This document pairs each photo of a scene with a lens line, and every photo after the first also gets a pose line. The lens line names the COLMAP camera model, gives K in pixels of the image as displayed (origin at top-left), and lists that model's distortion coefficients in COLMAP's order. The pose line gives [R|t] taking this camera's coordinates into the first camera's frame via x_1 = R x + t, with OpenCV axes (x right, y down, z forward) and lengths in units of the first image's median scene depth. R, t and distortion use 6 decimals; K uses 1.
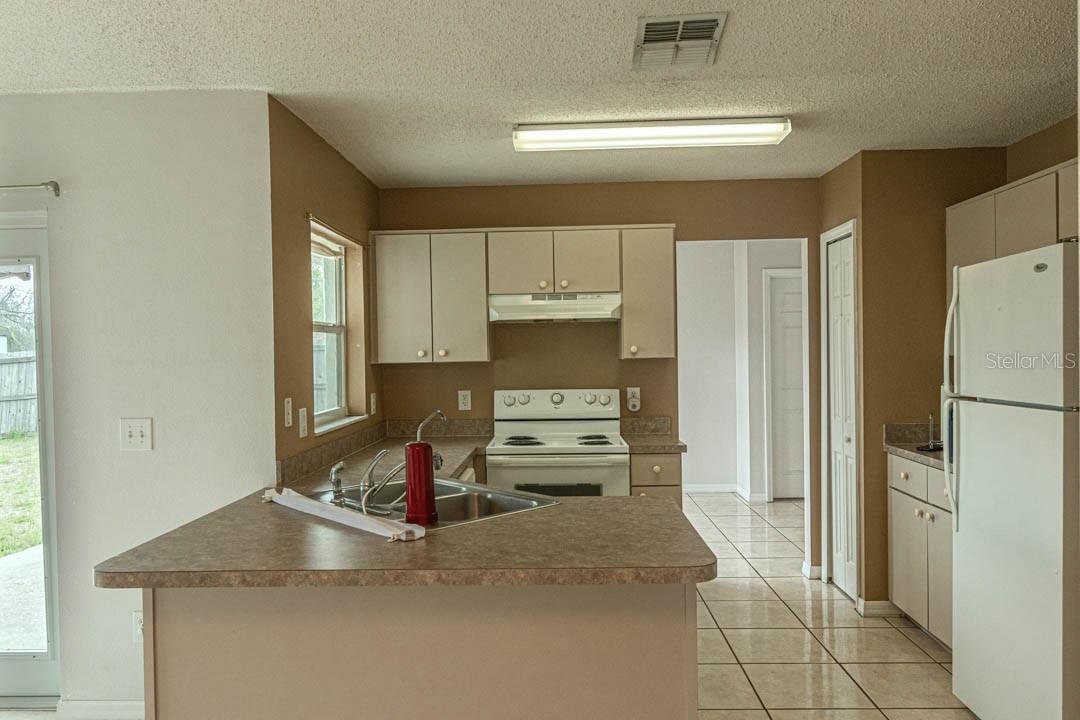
lens RADIAL K [[780.0, 0, 551.5], [0, 780.0, 360.4], [0, 0, 1]] dist [-0.005313, -0.005539]
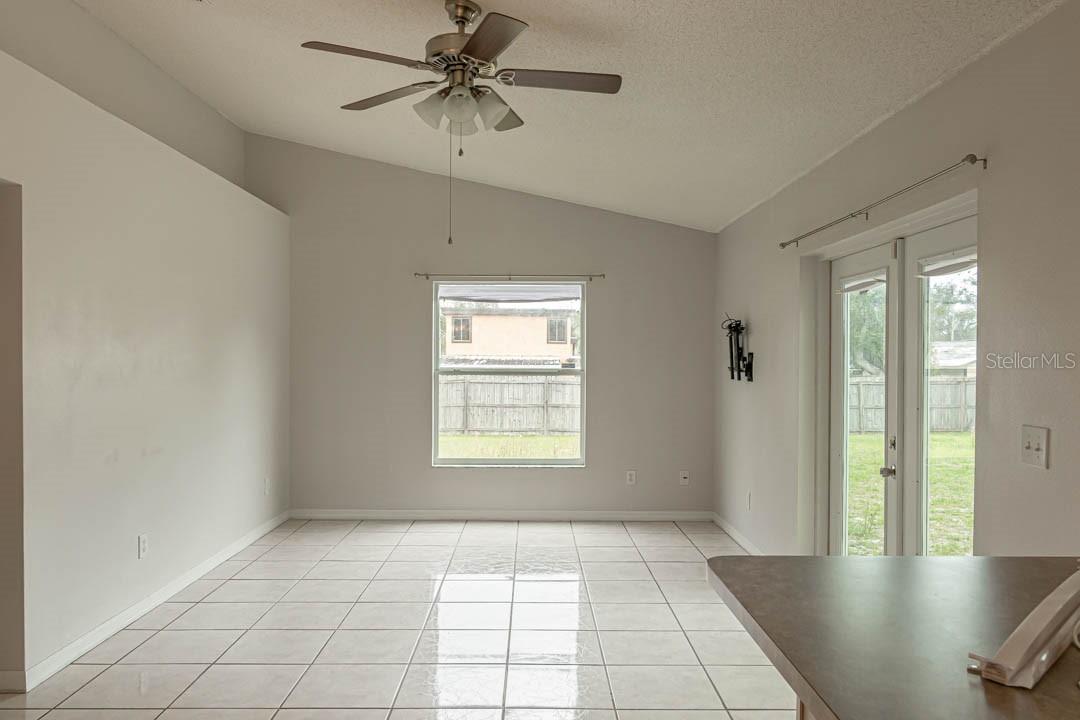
lens RADIAL K [[780.0, 0, 528.6], [0, 780.0, 364.0], [0, 0, 1]] dist [-0.005313, -0.005539]
pose [[0.015444, 0.026710, -0.999524, 0.170745], [-0.019276, 0.999465, 0.026411, -0.000589], [0.999695, 0.018859, 0.015951, 0.313821]]
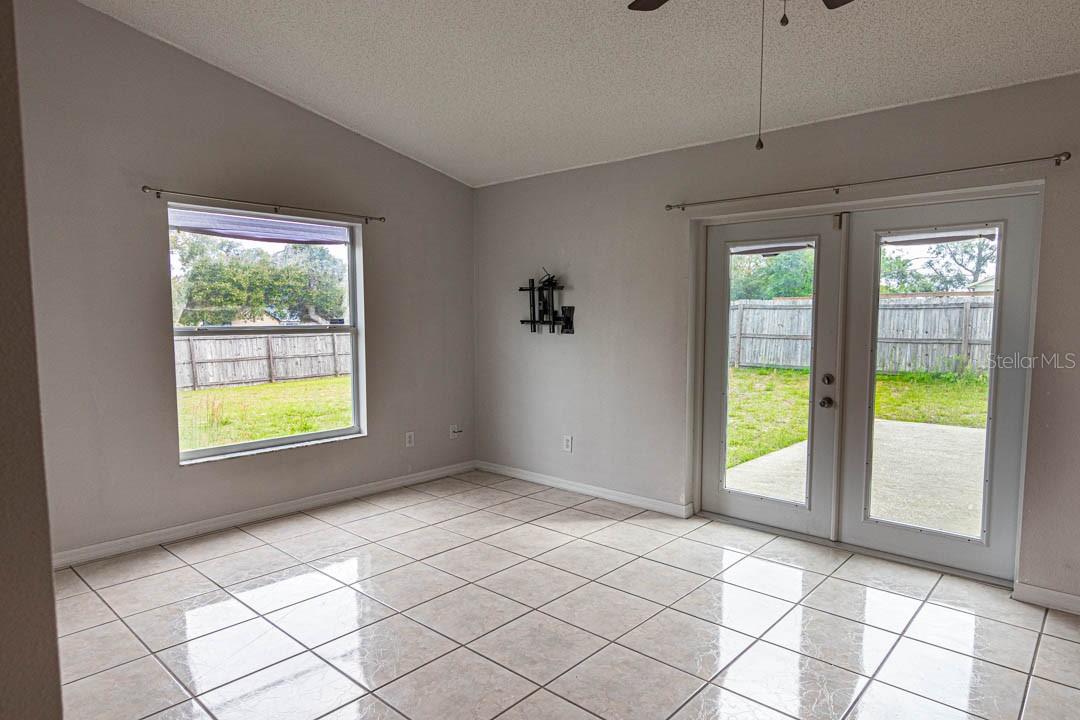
lens RADIAL K [[649.8, 0, 537.7], [0, 649.8, 360.1], [0, 0, 1]] dist [-0.000314, 0.000520]
pose [[0.751994, 0.064855, -0.655971, -0.380527], [-0.023231, 0.997137, 0.071954, 0.020317], [0.658760, -0.038870, 0.751348, -0.183848]]
